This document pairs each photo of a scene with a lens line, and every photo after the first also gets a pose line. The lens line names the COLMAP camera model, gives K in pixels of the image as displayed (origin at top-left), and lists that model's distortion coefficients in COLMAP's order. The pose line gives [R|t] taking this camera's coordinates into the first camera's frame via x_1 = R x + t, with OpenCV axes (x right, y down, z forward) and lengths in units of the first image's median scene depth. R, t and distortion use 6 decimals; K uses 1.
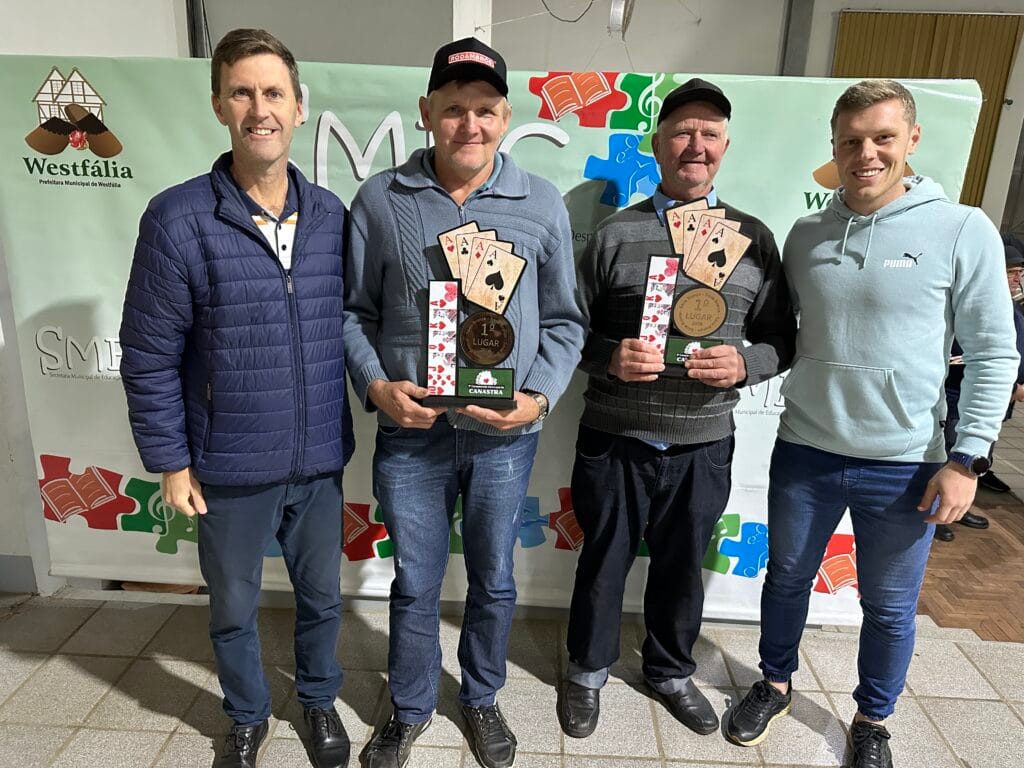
lens RADIAL K [[713.1, 0, 515.7], [0, 713.1, 376.4], [0, 0, 1]] dist [-0.007778, -0.004818]
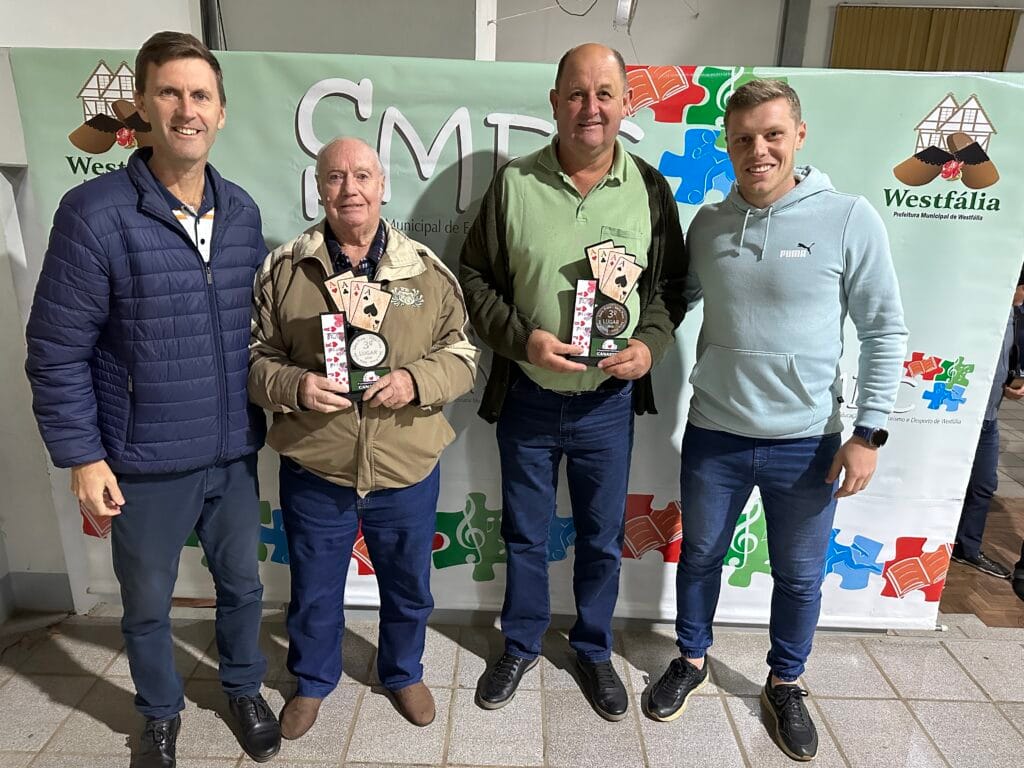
lens RADIAL K [[713.1, 0, 503.0], [0, 713.1, 376.5], [0, 0, 1]] dist [-0.007778, -0.004818]
pose [[0.999700, -0.011755, 0.021474, -0.136983], [0.011645, 0.999918, 0.005238, -0.013237], [-0.021534, -0.004986, 0.999756, 0.037592]]
